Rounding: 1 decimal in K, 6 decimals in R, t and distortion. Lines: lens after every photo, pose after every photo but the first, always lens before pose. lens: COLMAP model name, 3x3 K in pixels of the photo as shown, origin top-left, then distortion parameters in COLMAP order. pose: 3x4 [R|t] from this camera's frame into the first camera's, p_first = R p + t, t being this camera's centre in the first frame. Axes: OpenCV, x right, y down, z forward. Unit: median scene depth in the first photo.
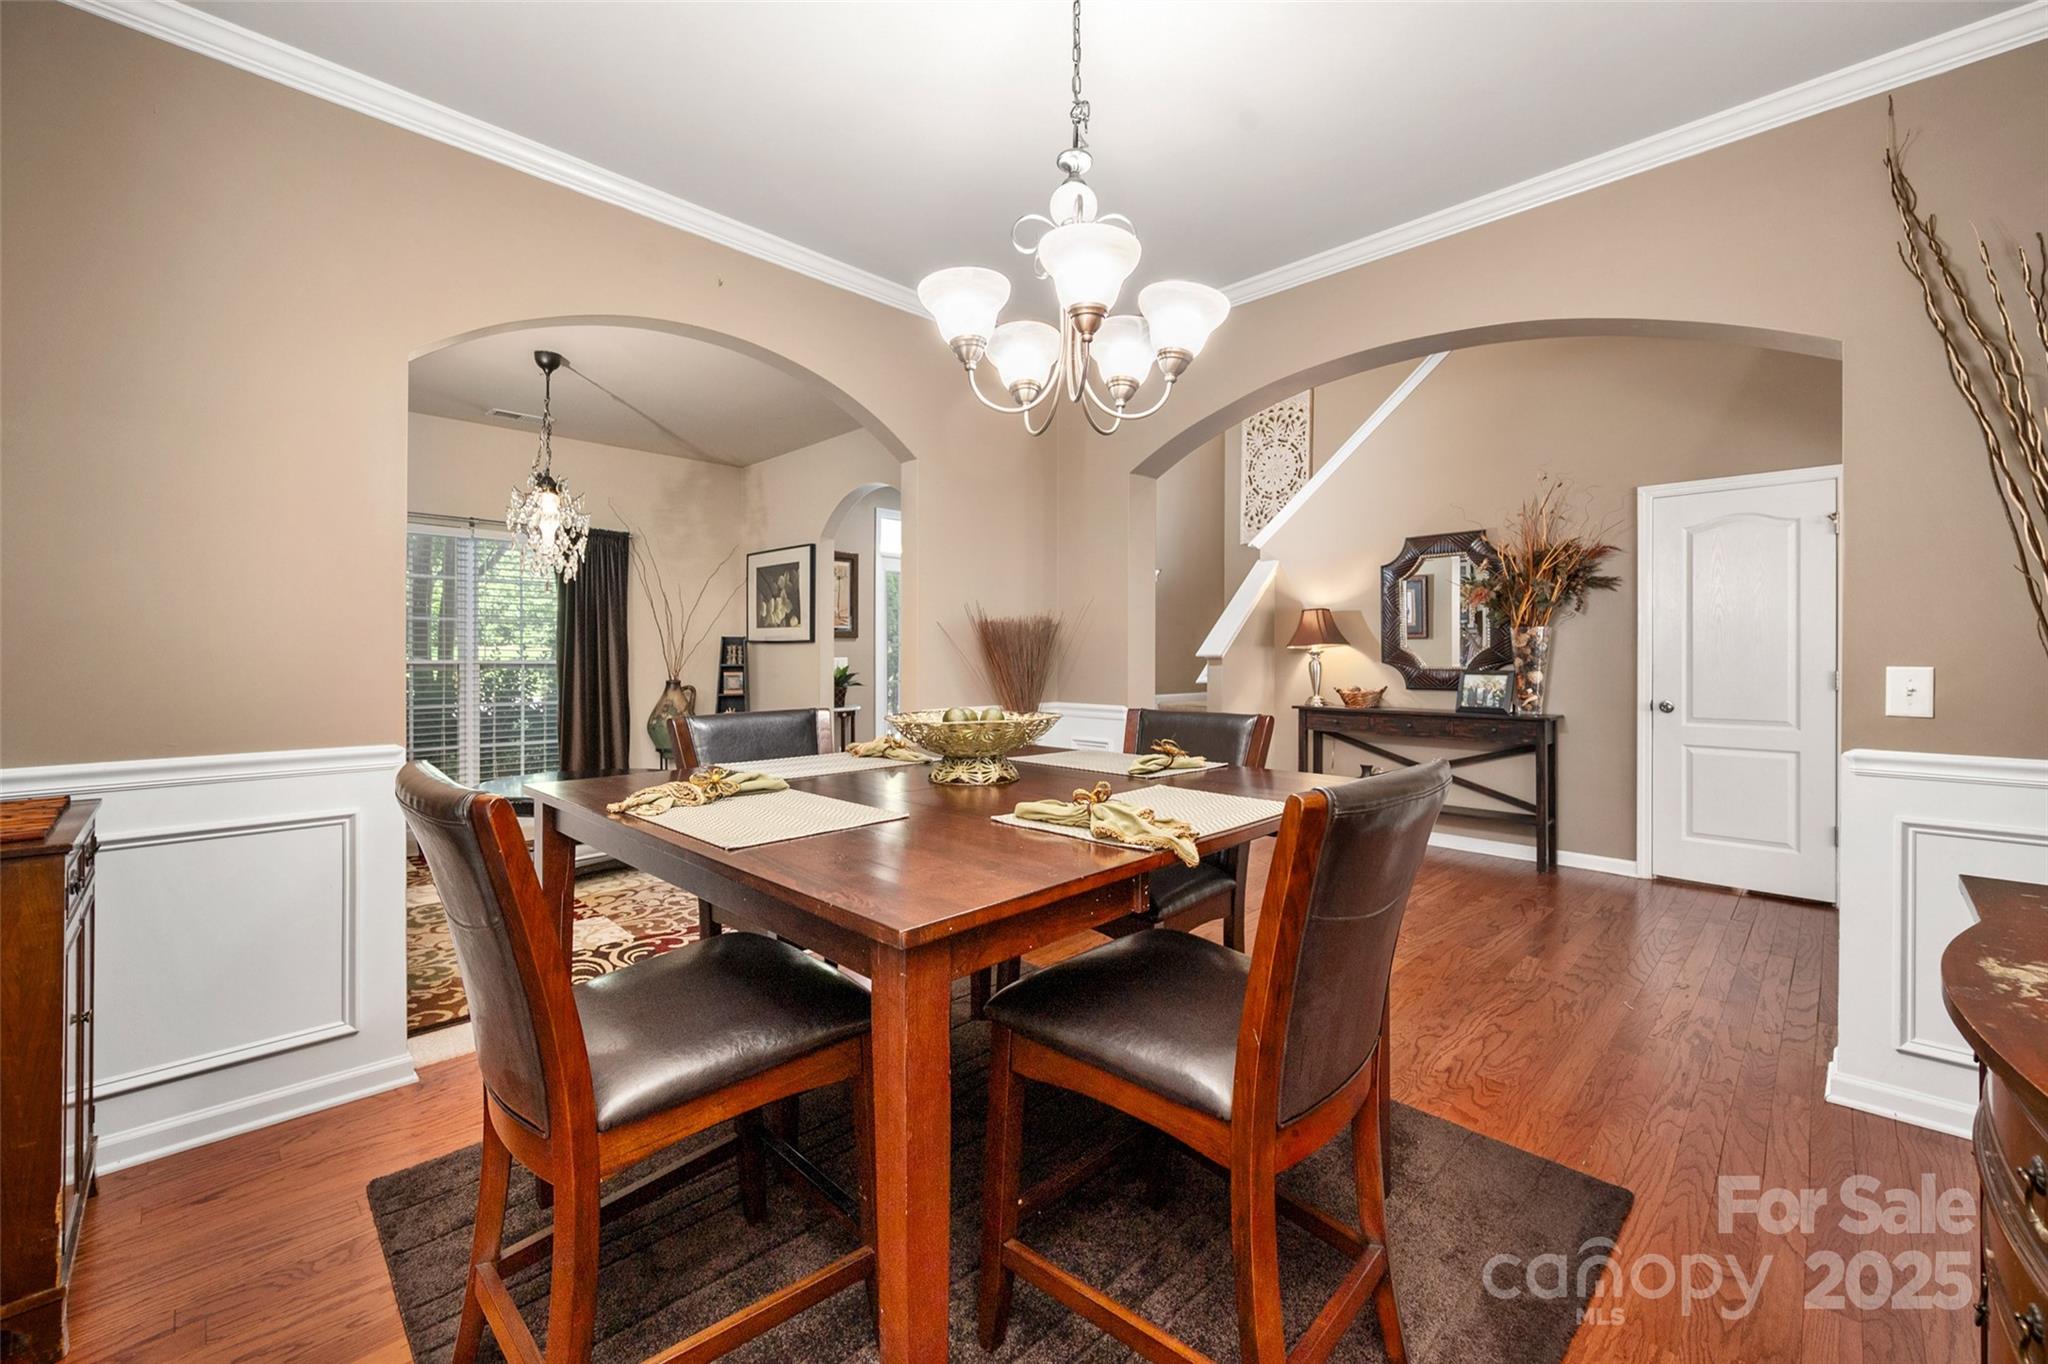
lens RADIAL K [[818.5, 0, 1030.8], [0, 818.5, 656.4], [0, 0, 1]] dist [-0.003413, -0.000173]
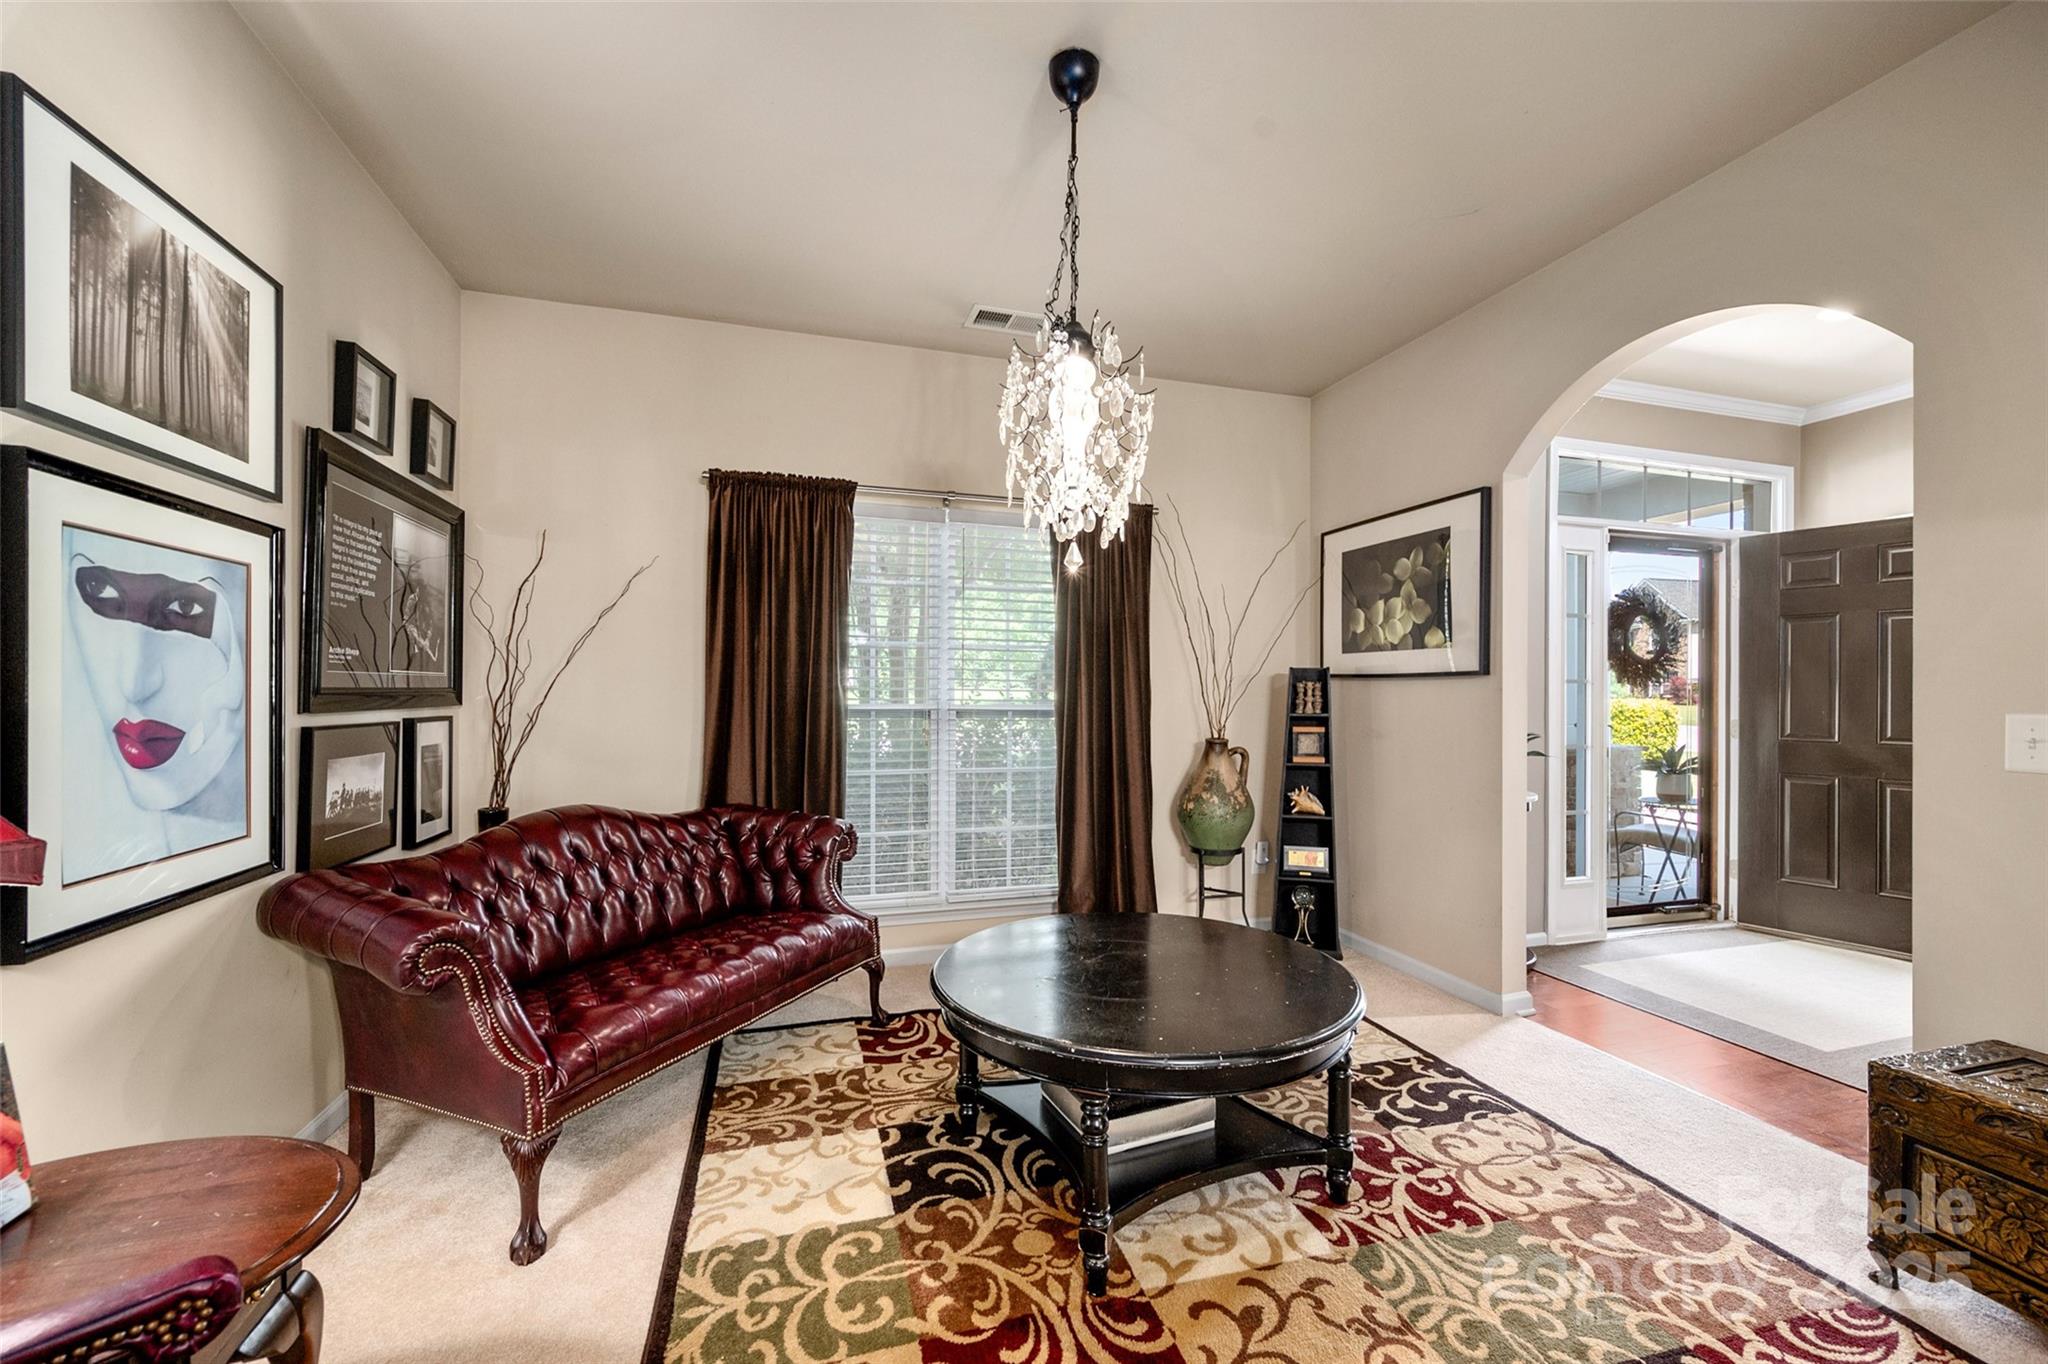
lens RADIAL K [[791.0, 0, 1033.5], [0, 791.0, 723.2], [0, 0, 1]] dist [-0.002829, -0.000177]
pose [[0.877305, 0.023663, -0.479349, -0.305482], [-0.006115, 0.999254, 0.038136, -0.004862], [0.479894, -0.030526, 0.876795, 0.459114]]
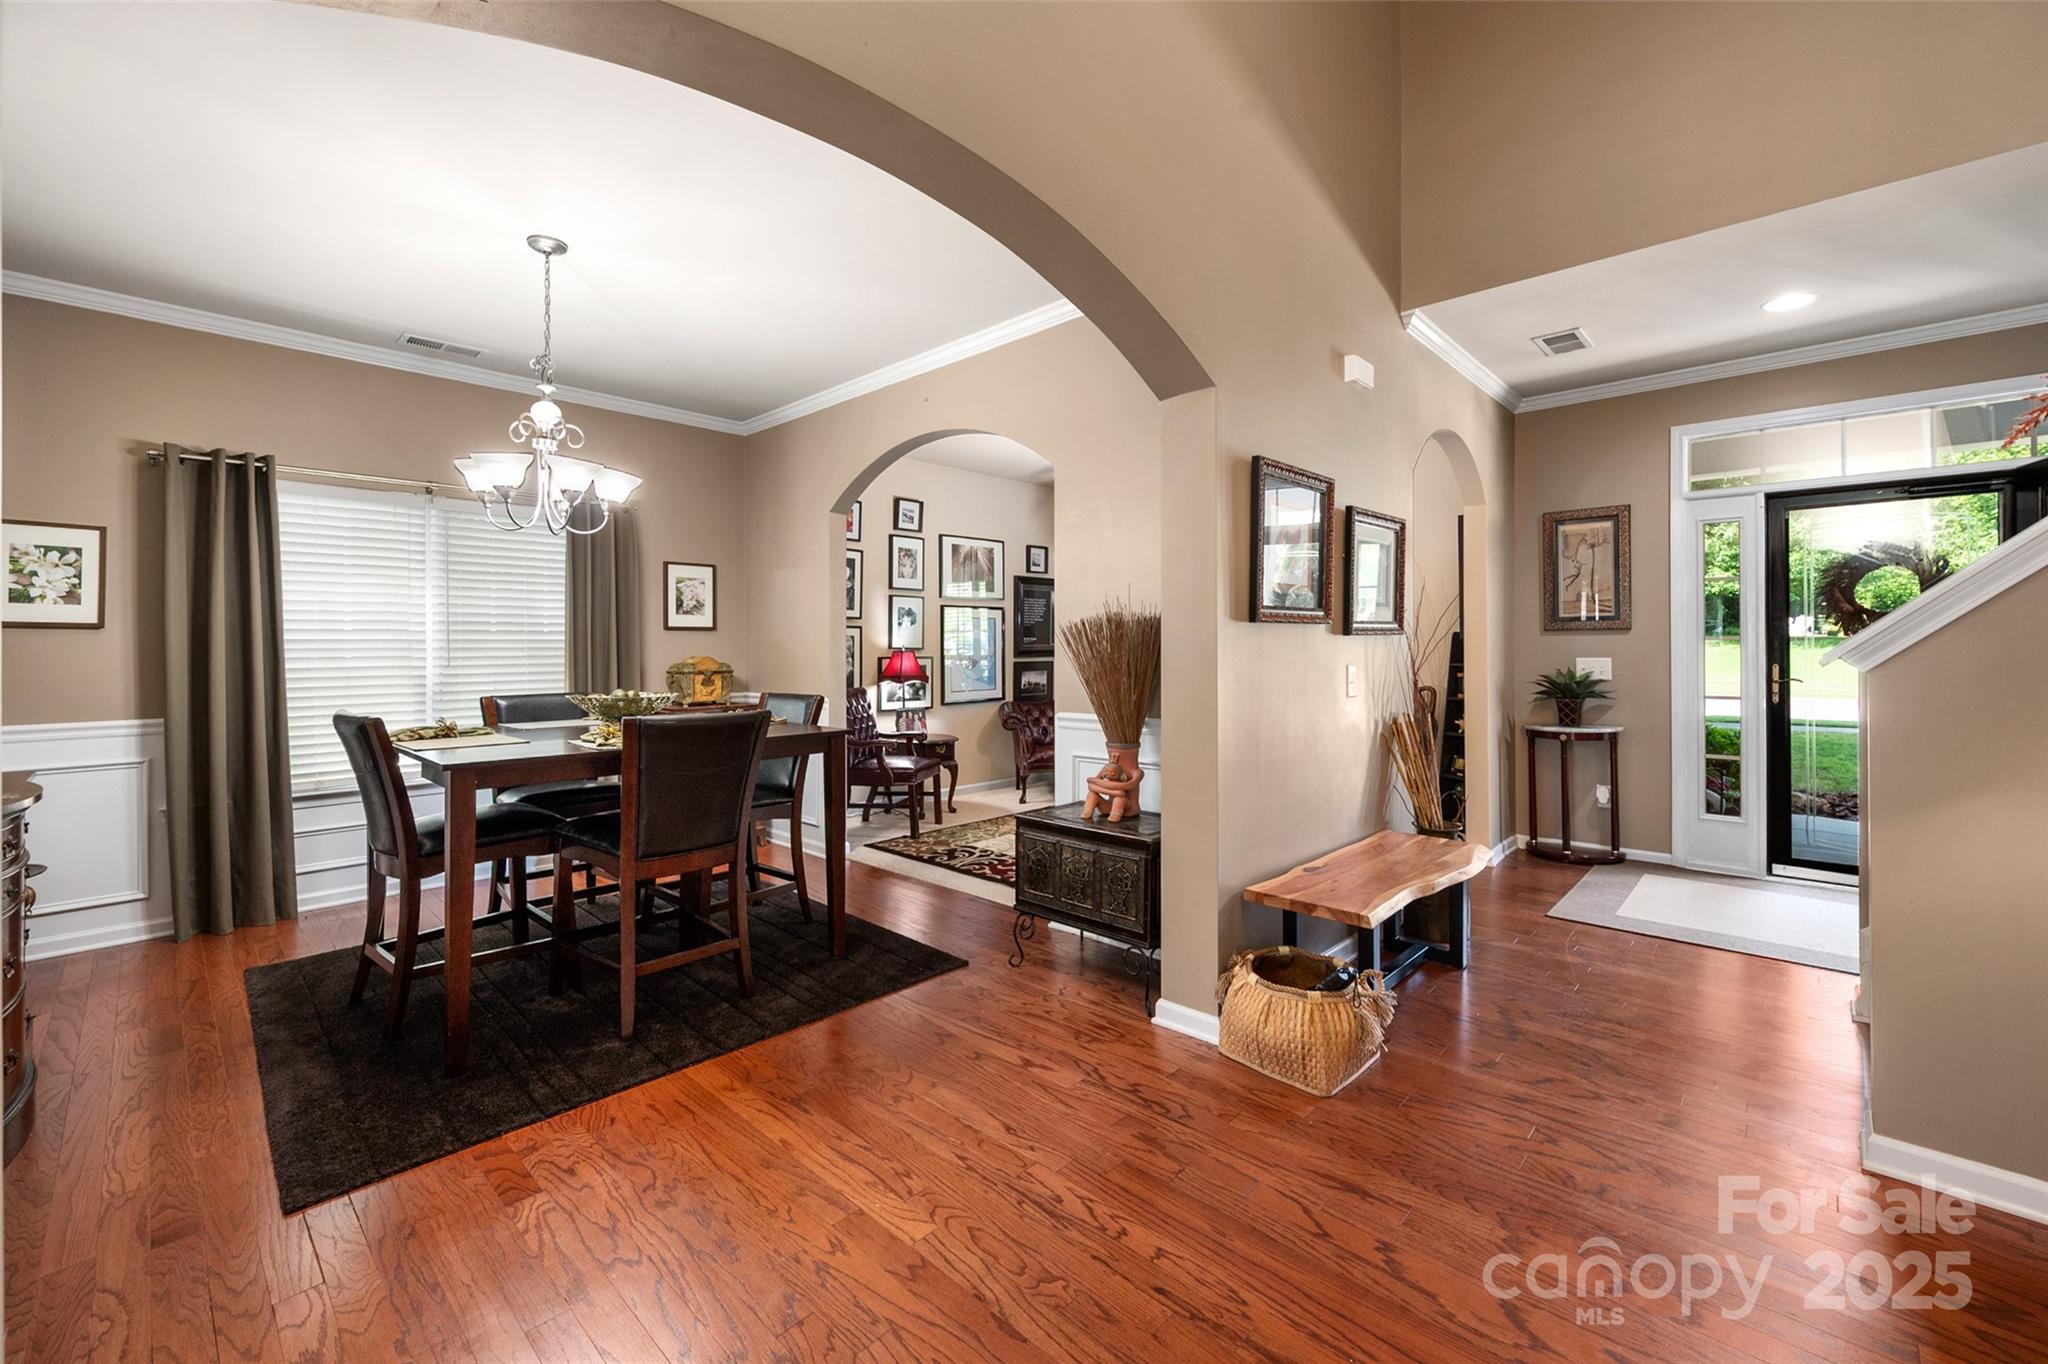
lens RADIAL K [[838.0, 0, 1054.9], [0, 838.0, 645.7], [0, 0, 1]] dist [-0.005052, -0.000472]
pose [[0.036227, -0.003834, -0.999336, 0.602475], [0.000087, 0.999993, -0.003833, -0.007525], [0.999344, 0.000052, 0.036227, 0.641016]]
